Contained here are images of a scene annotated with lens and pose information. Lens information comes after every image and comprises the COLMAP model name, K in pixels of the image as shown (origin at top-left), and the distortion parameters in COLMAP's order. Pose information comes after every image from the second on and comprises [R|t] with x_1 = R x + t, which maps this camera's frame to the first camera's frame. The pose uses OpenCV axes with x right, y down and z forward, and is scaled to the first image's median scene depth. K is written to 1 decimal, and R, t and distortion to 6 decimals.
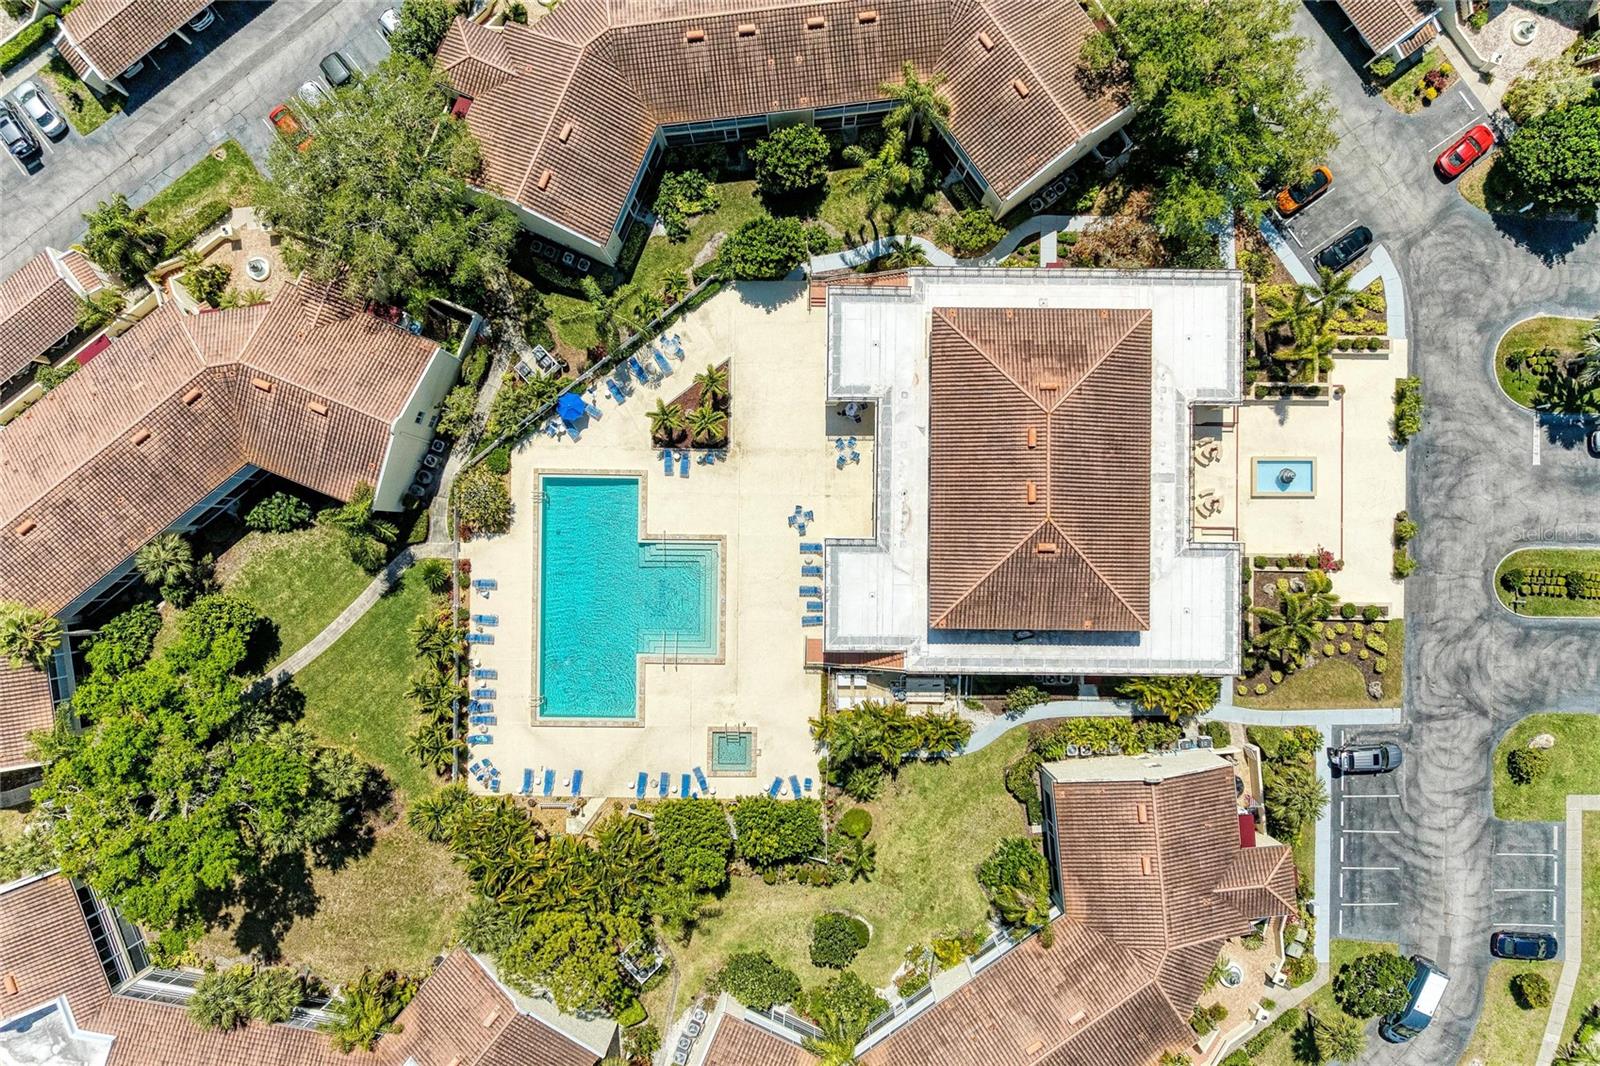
lens RADIAL K [[1125.7, 0, 800.0], [0, 1125.7, 533.0], [0, 0, 1]] dist [-0.009023, -0.018320]
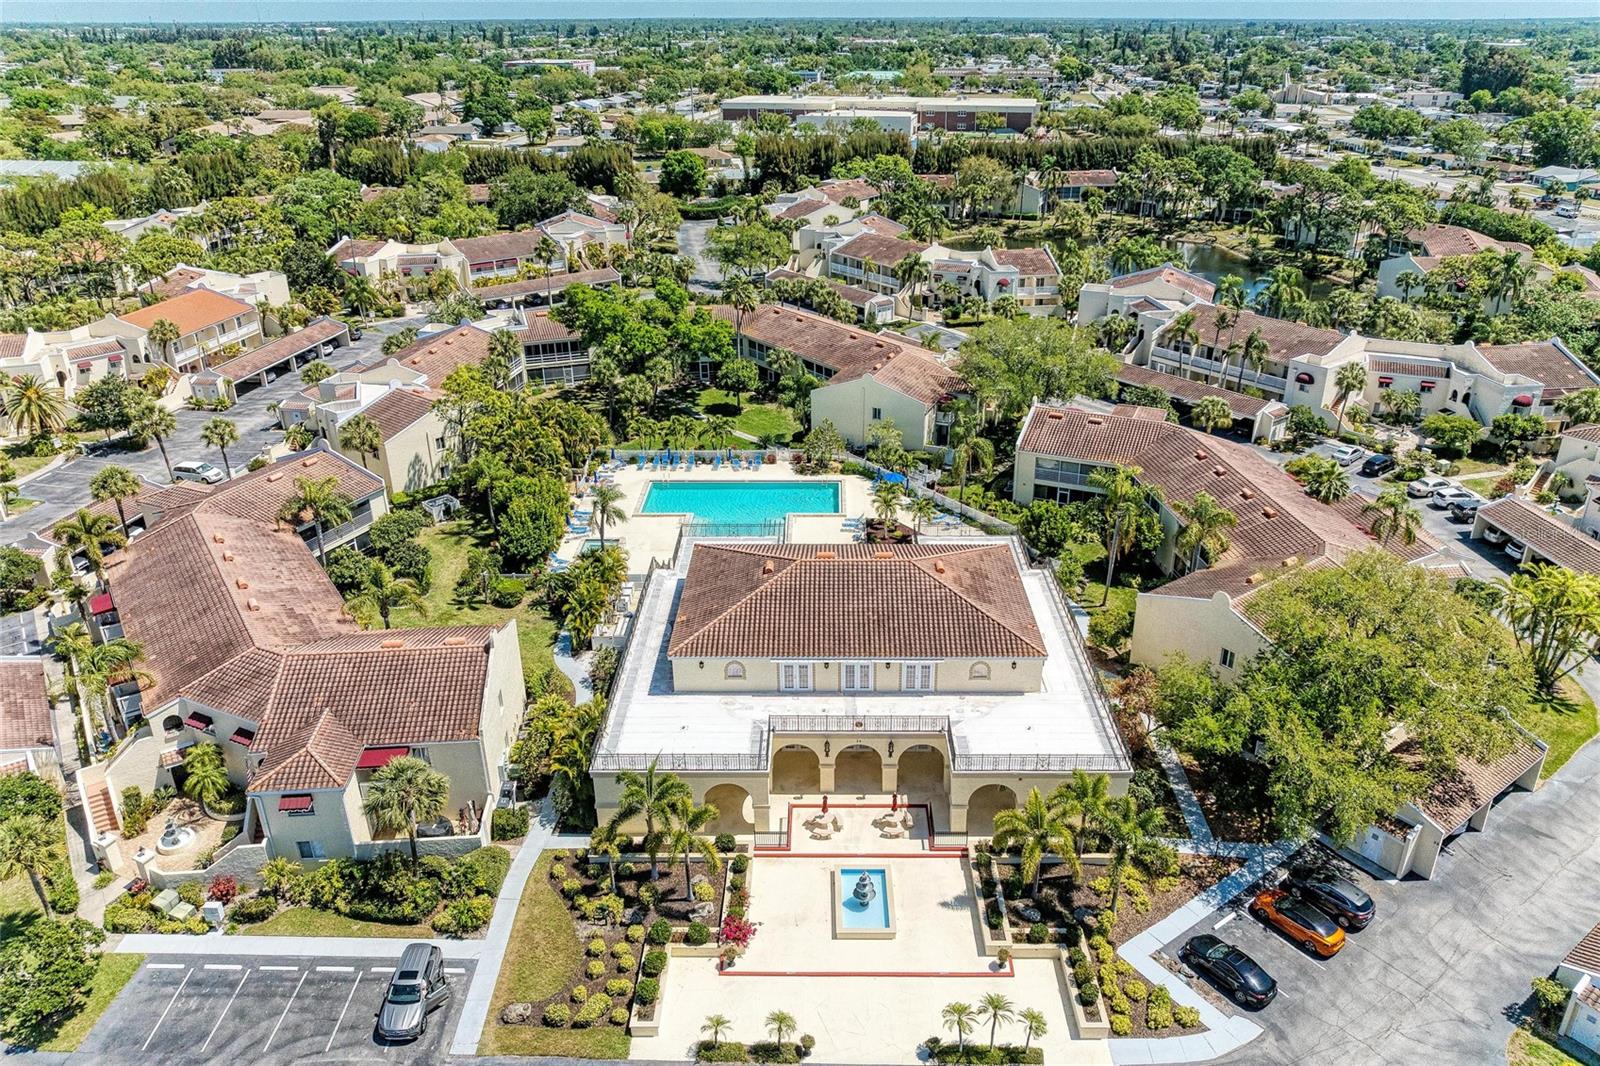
lens RADIAL K [[1130.1, 0, 804.5], [0, 1130.1, 528.8], [0, 0, 1]] dist [-0.017934, 0.002148]
pose [[-0.005269, 0.412434, -0.910972, 0.960342], [-0.999969, 0.003087, 0.007181, -0.019937], [0.005774, 0.910982, 0.412405, 0.516133]]
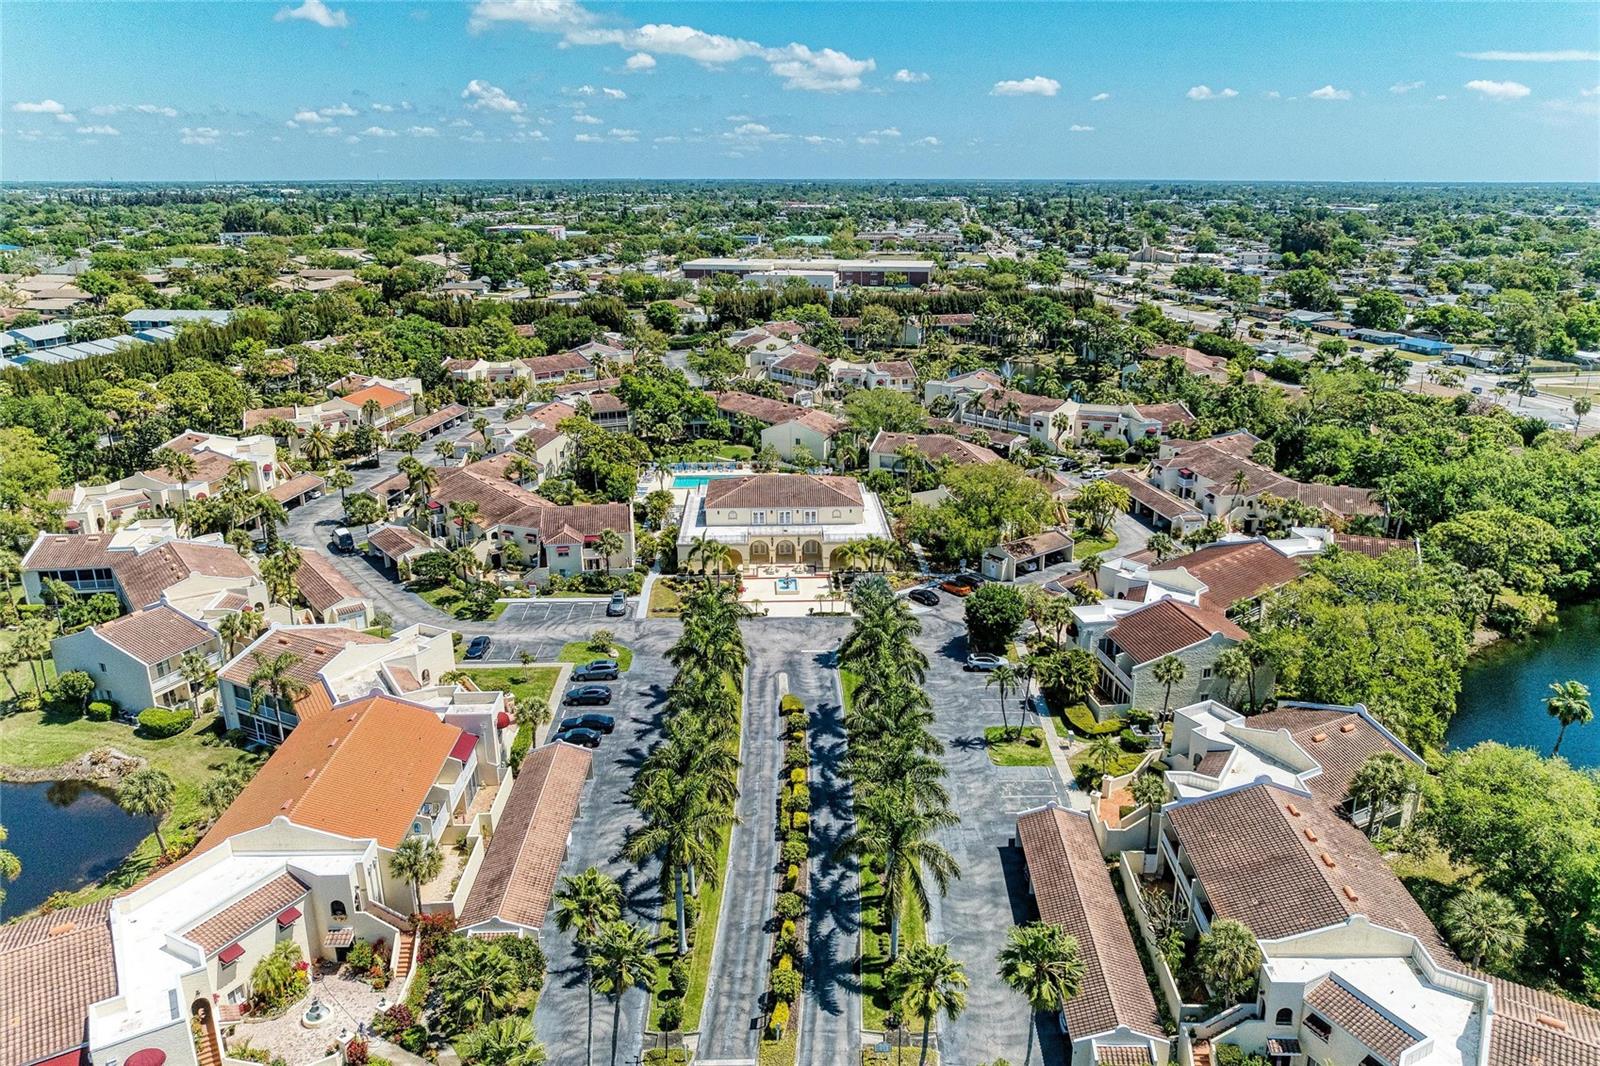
lens RADIAL K [[1125.7, 0, 800.0], [0, 1125.7, 533.0], [0, 0, 1]] dist [-0.009023, -0.018320]
pose [[0.042293, 0.299271, -0.953230, 2.052416], [-0.999099, 0.015949, -0.039321, -0.002740], [0.003435, 0.954035, 0.299676, 0.406967]]
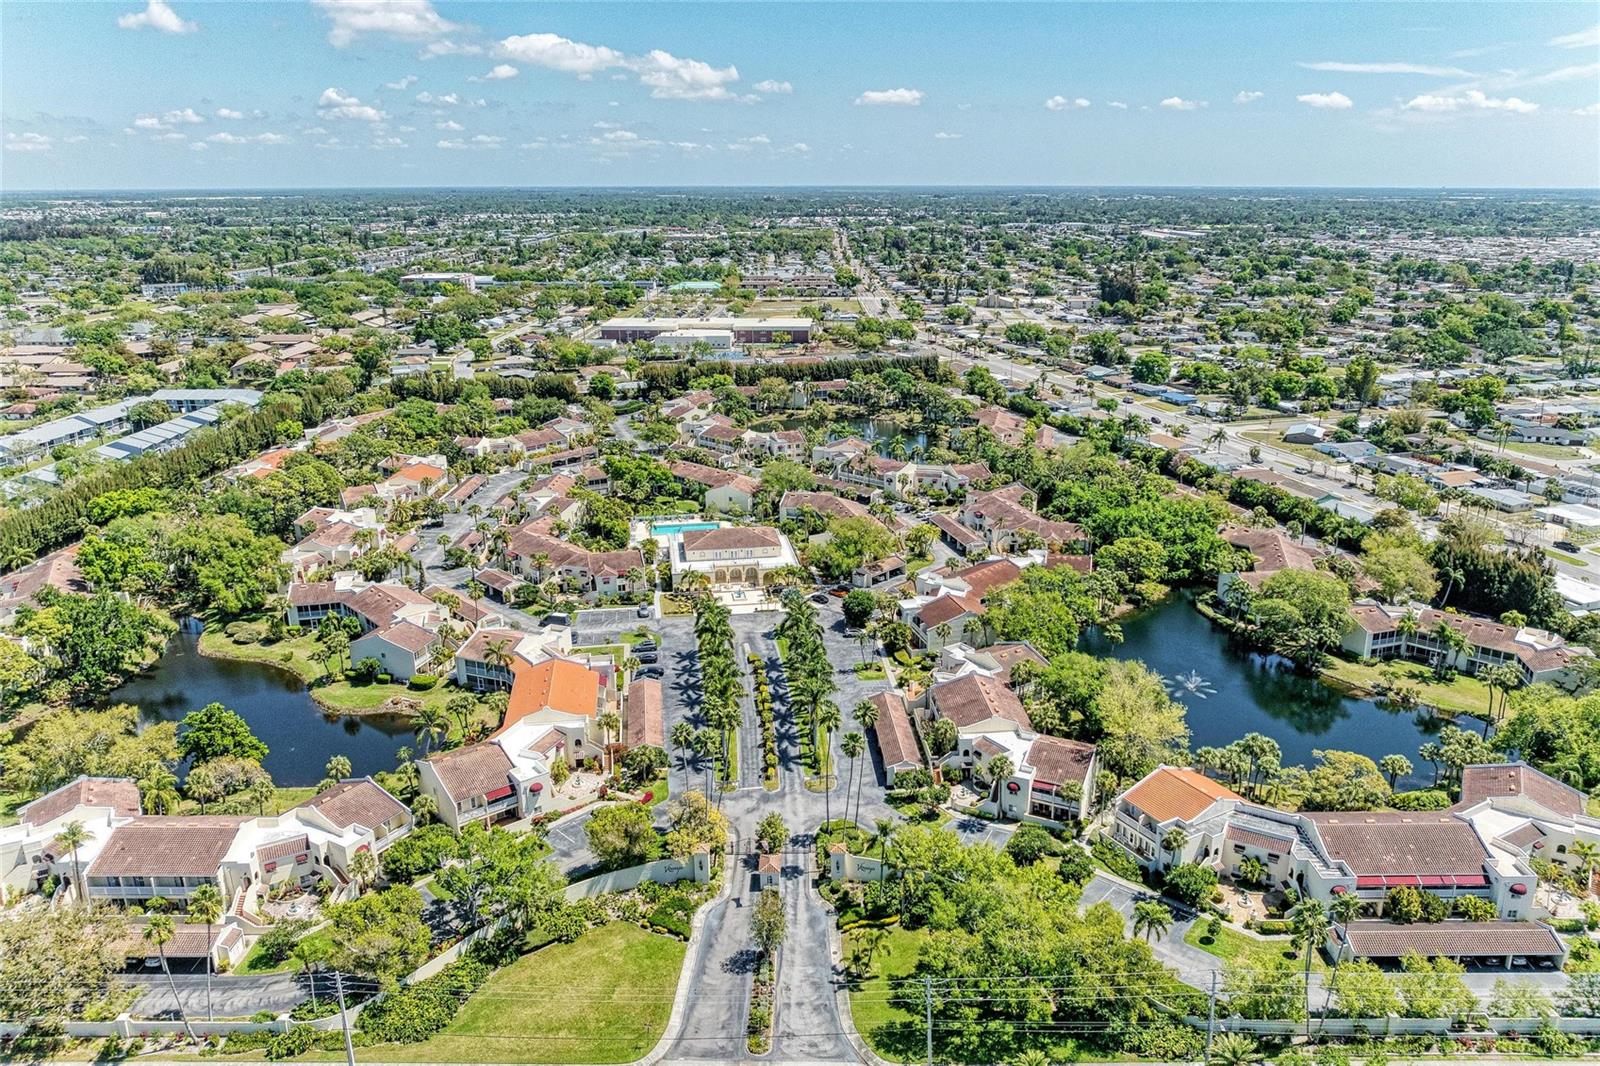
lens RADIAL K [[1125.7, 0, 800.0], [0, 1125.7, 533.0], [0, 0, 1]] dist [-0.009023, -0.018320]
pose [[0.149911, 0.290276, -0.945128, 3.181371], [-0.988669, 0.051537, -0.140989, 0.199322], [0.007784, 0.955554, 0.294713, -0.018887]]
